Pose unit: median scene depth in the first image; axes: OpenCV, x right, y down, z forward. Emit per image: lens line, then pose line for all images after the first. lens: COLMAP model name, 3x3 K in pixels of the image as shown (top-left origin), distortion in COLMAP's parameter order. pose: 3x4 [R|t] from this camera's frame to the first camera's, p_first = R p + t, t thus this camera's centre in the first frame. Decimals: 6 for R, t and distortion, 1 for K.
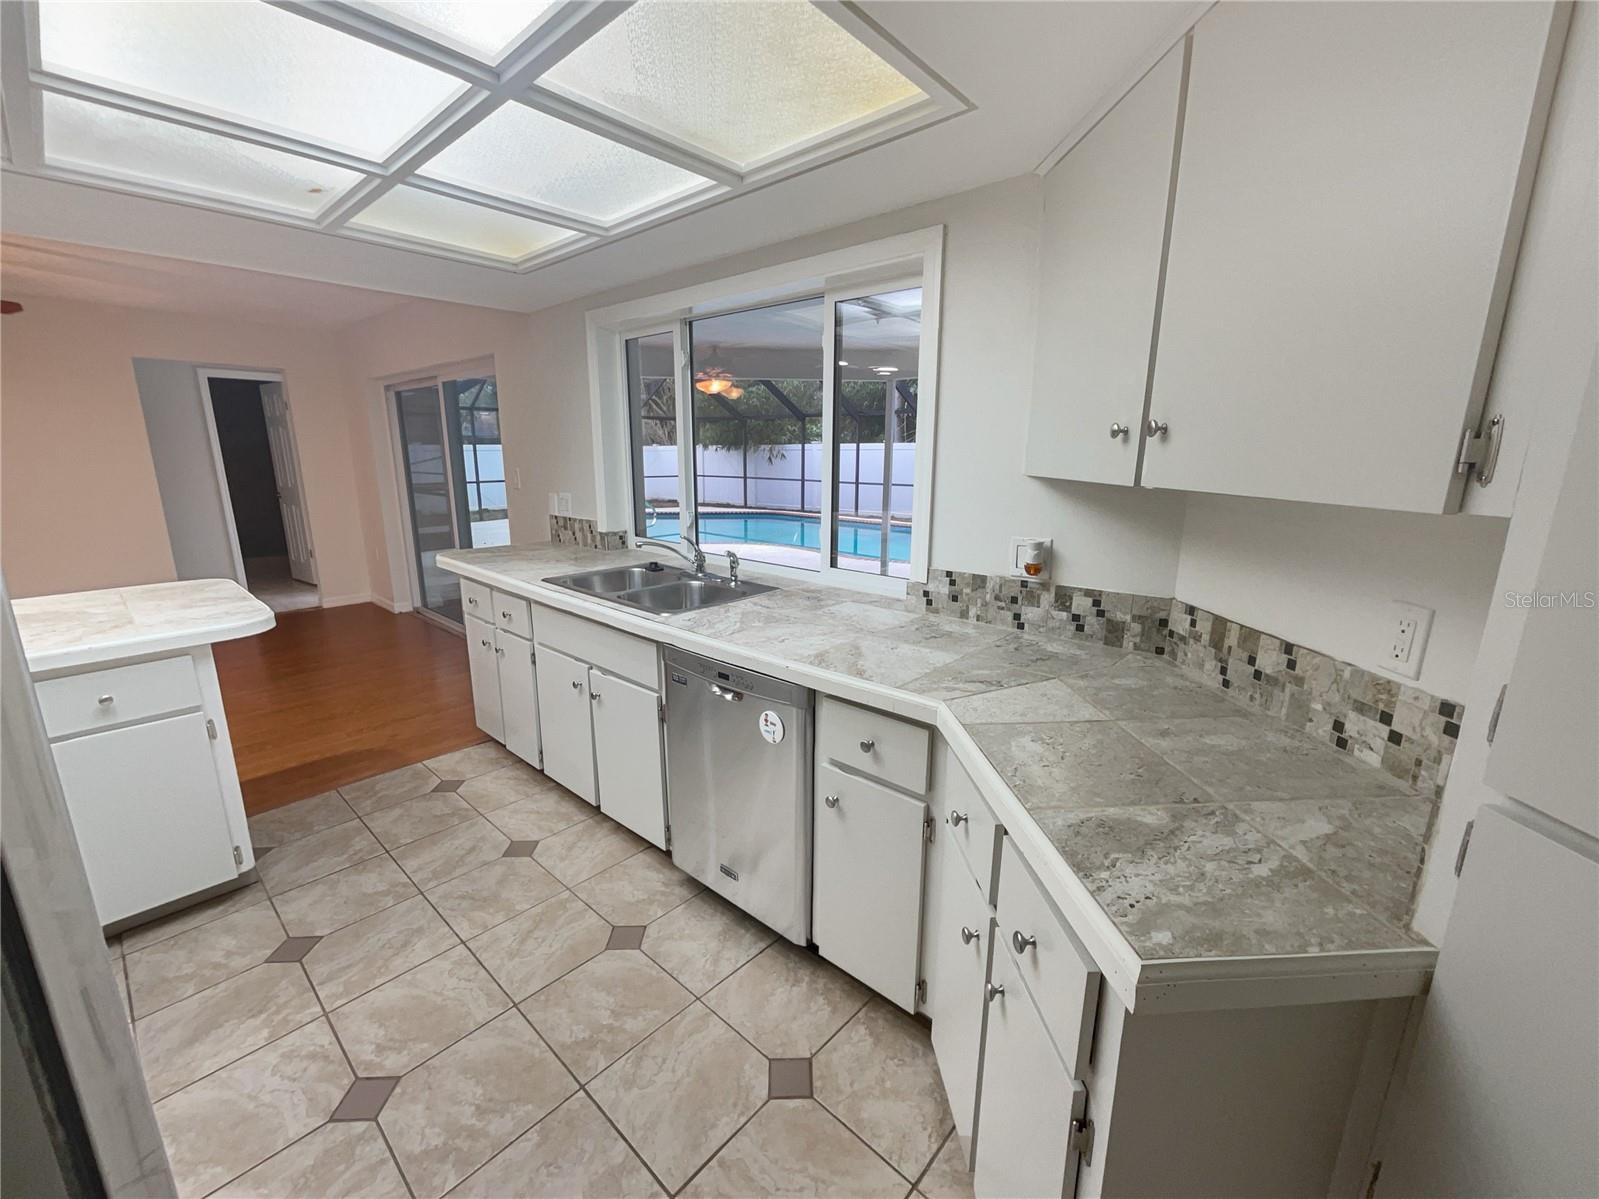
lens RADIAL K [[662.2, 0, 803.4], [0, 662.2, 603.2], [0, 0, 1]] dist [0.000118, -0.000086]
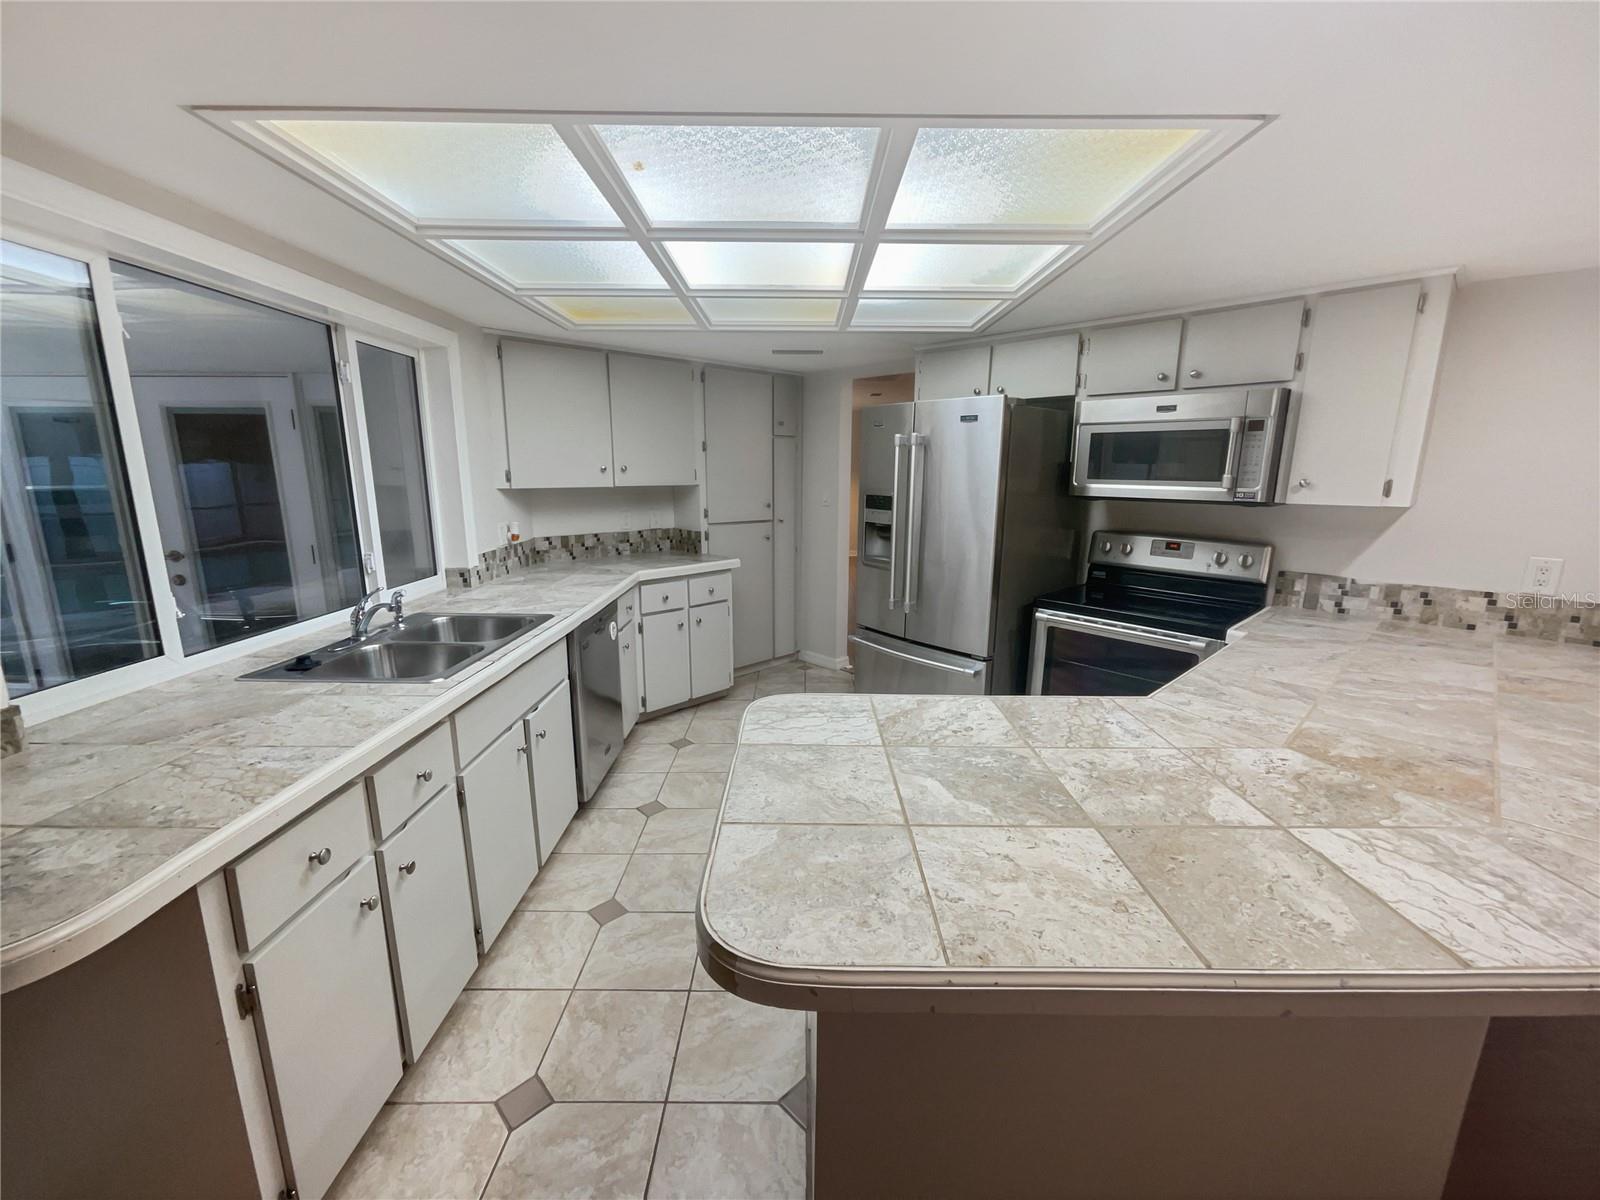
lens RADIAL K [[644.2, 0, 802.6], [0, 644.2, 596.4], [0, 0, 1]] dist [0.008152, 0.006922]
pose [[-0.670885, -0.162140, 0.723619, -1.498781], [0.150302, 0.925820, 0.346795, -0.394355], [-0.726170, 0.341421, -0.596749, 1.490198]]
